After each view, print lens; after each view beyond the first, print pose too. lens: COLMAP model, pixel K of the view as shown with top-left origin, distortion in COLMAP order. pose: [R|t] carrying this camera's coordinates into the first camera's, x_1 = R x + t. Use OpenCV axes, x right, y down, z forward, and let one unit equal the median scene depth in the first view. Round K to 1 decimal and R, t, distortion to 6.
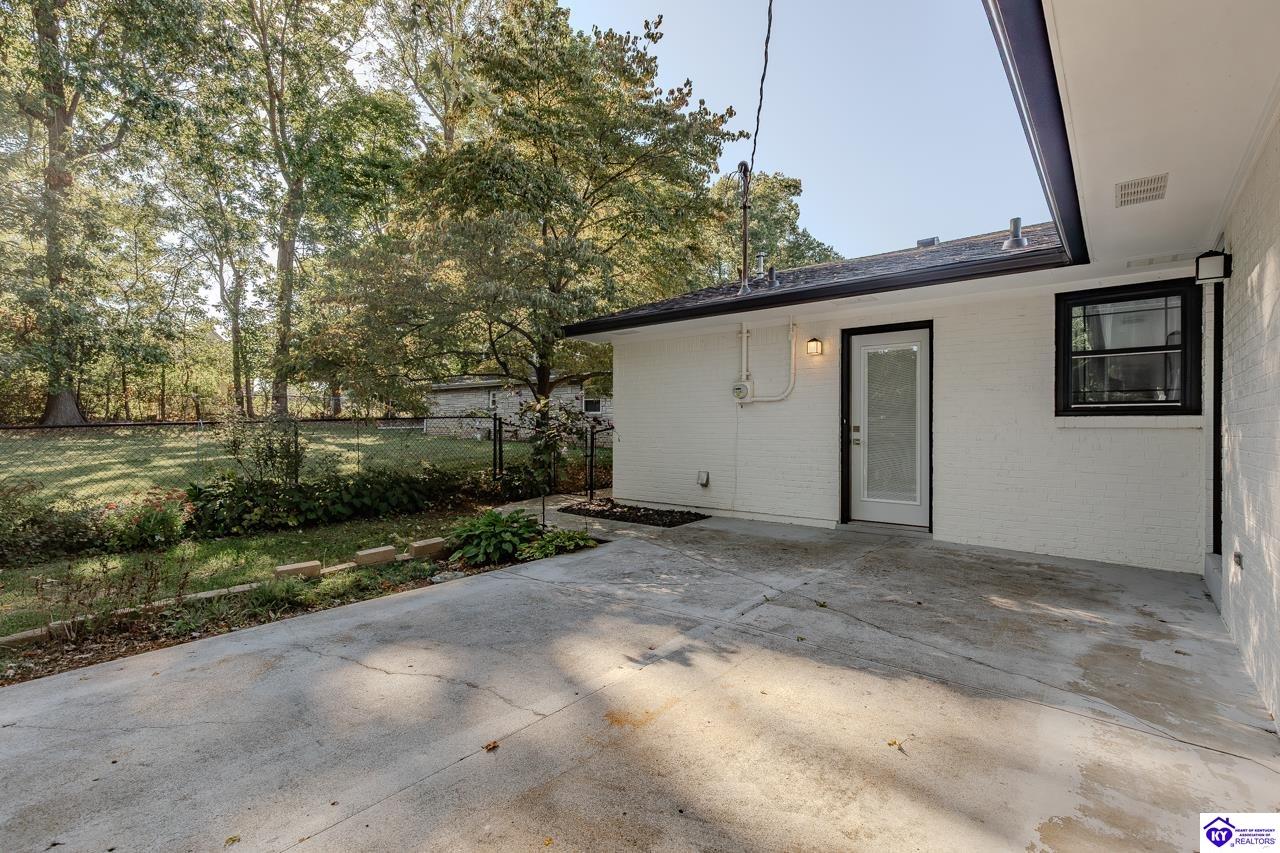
lens RADIAL K [[581.4, 0, 644.8], [0, 581.4, 425.3], [0, 0, 1]] dist [0.011467, -0.000326]
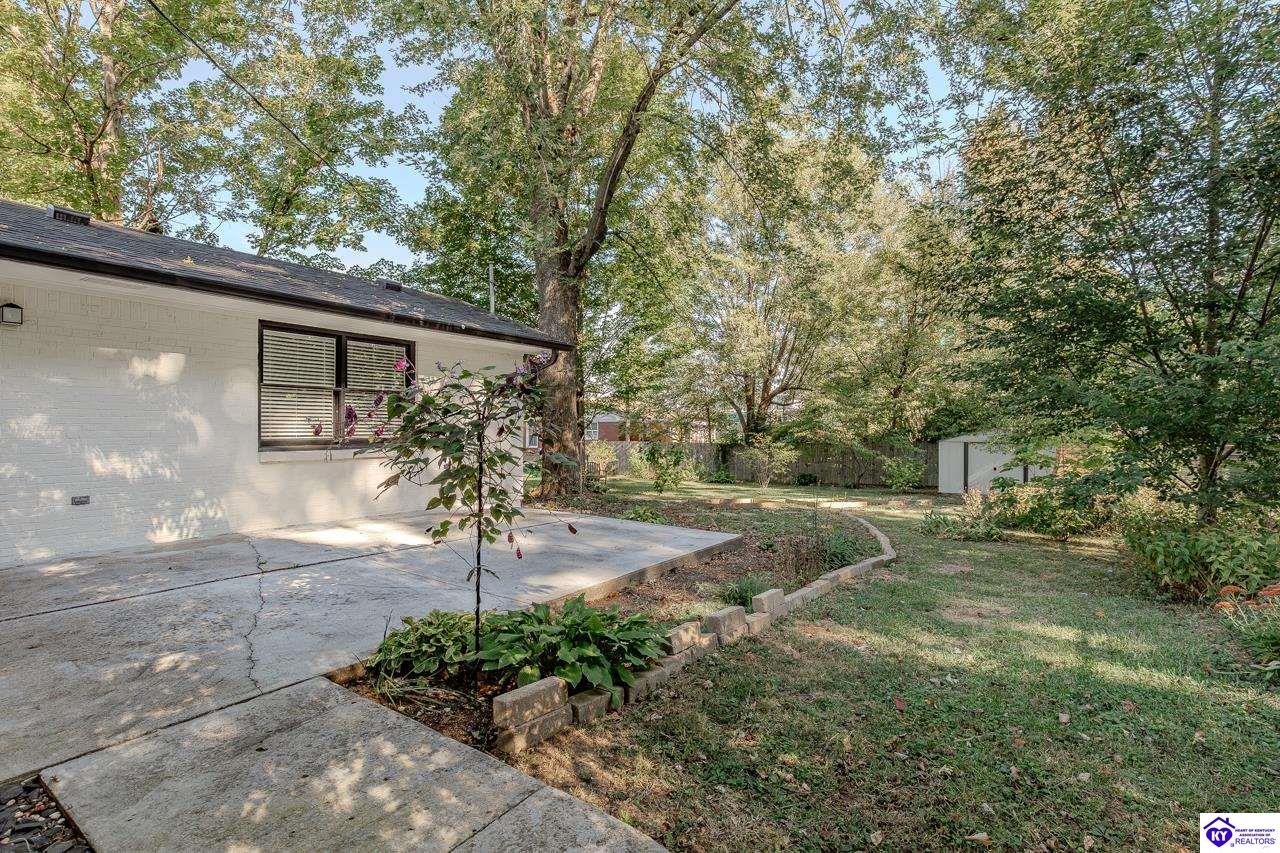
lens RADIAL K [[581.4, 0, 626.7], [0, 581.4, 423.4], [0, 0, 1]] dist [0.011467, -0.000326]
pose [[-0.996527, -0.008369, -0.082851, -0.366487], [-0.006838, 0.999801, -0.018742, 0.013133], [0.082991, -0.018111, -0.996386, 2.172366]]
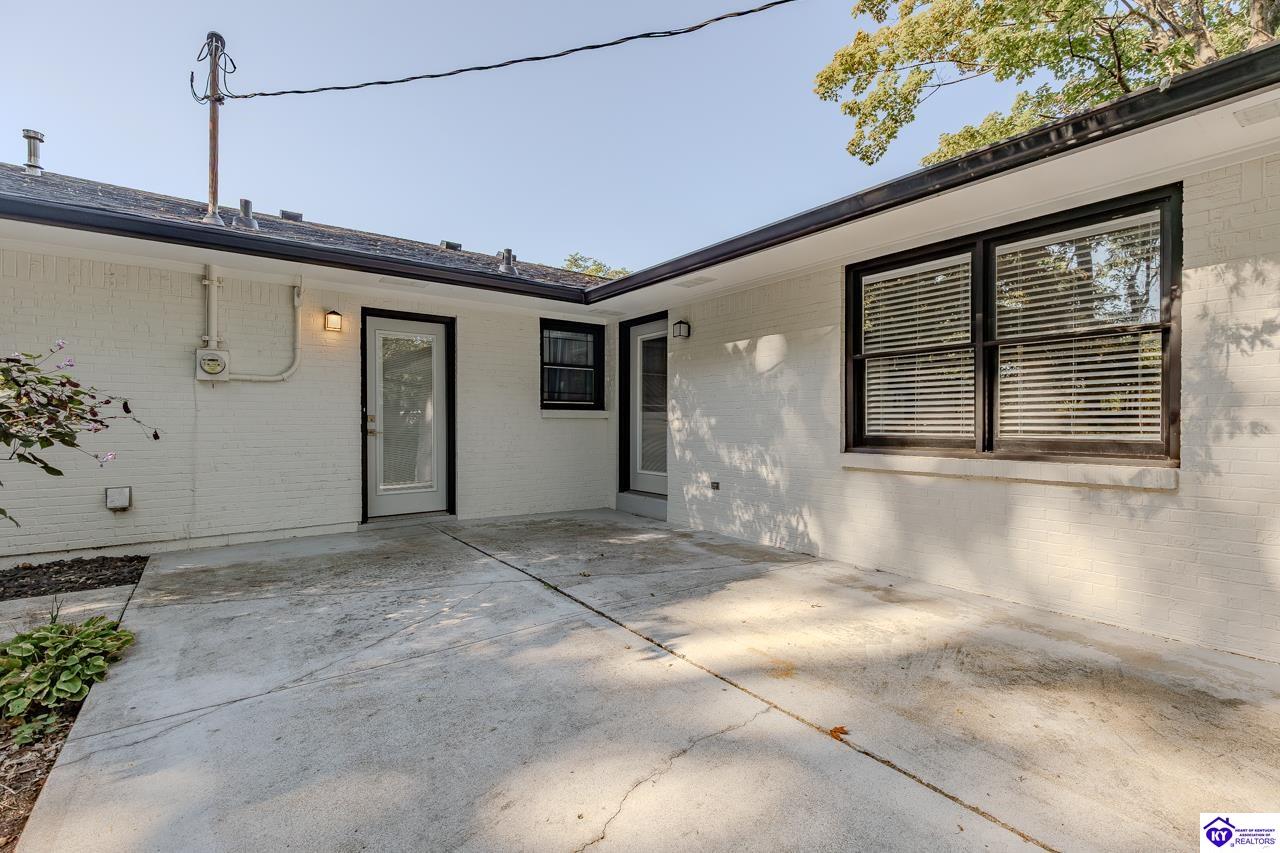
lens RADIAL K [[581.4, 0, 648.5], [0, 581.4, 429.0], [0, 0, 1]] dist [0.011467, -0.000326]
pose [[0.232505, -0.017998, 0.972429, -0.691922], [-0.006616, 0.999776, 0.020086, 0.002209], [-0.972573, -0.011103, 0.232334, 0.569306]]
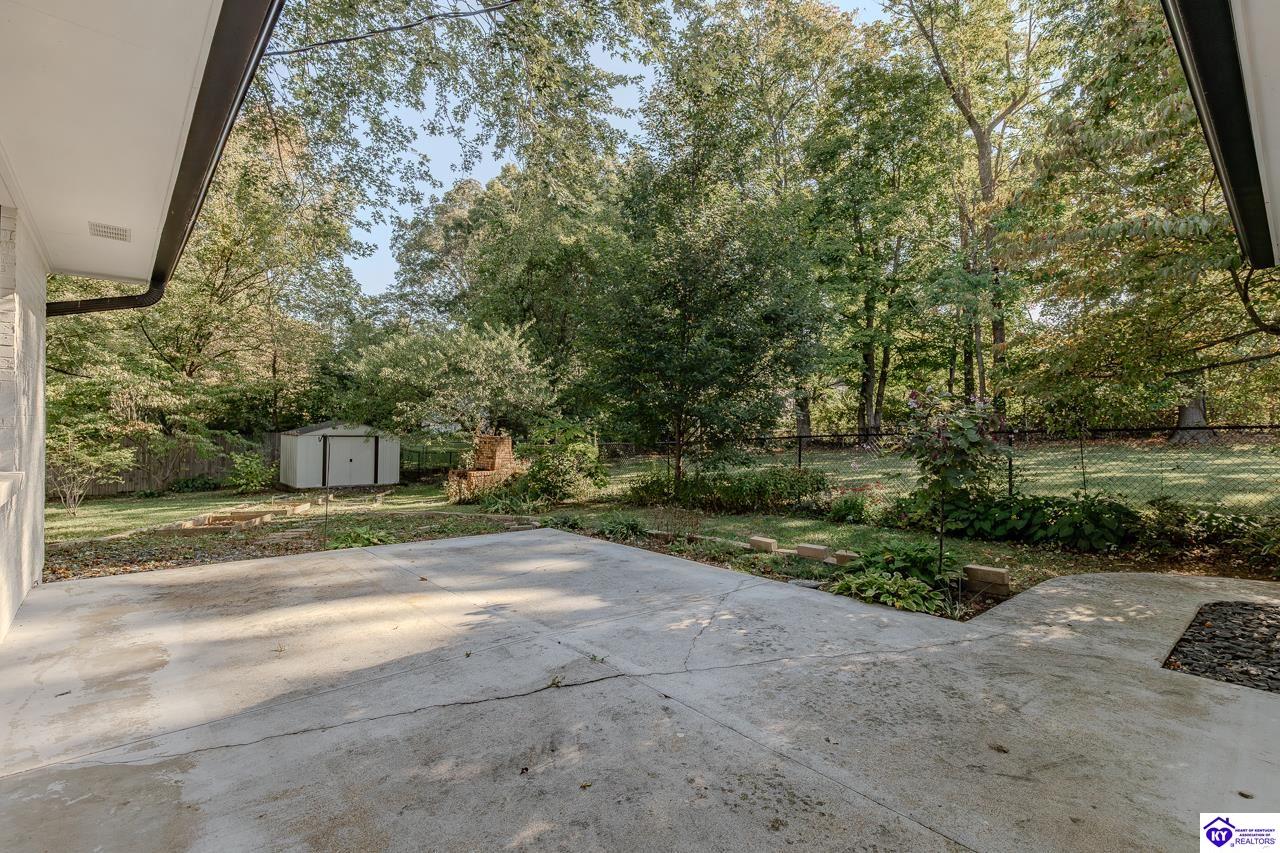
lens RADIAL K [[581.4, 0, 641.6], [0, 581.4, 427.8], [0, 0, 1]] dist [0.011467, -0.000326]
pose [[-0.148753, -0.008379, -0.988839, 0.912965], [-0.011032, 0.999916, -0.006814, -0.001990], [0.988813, 0.009895, -0.148833, 1.102562]]
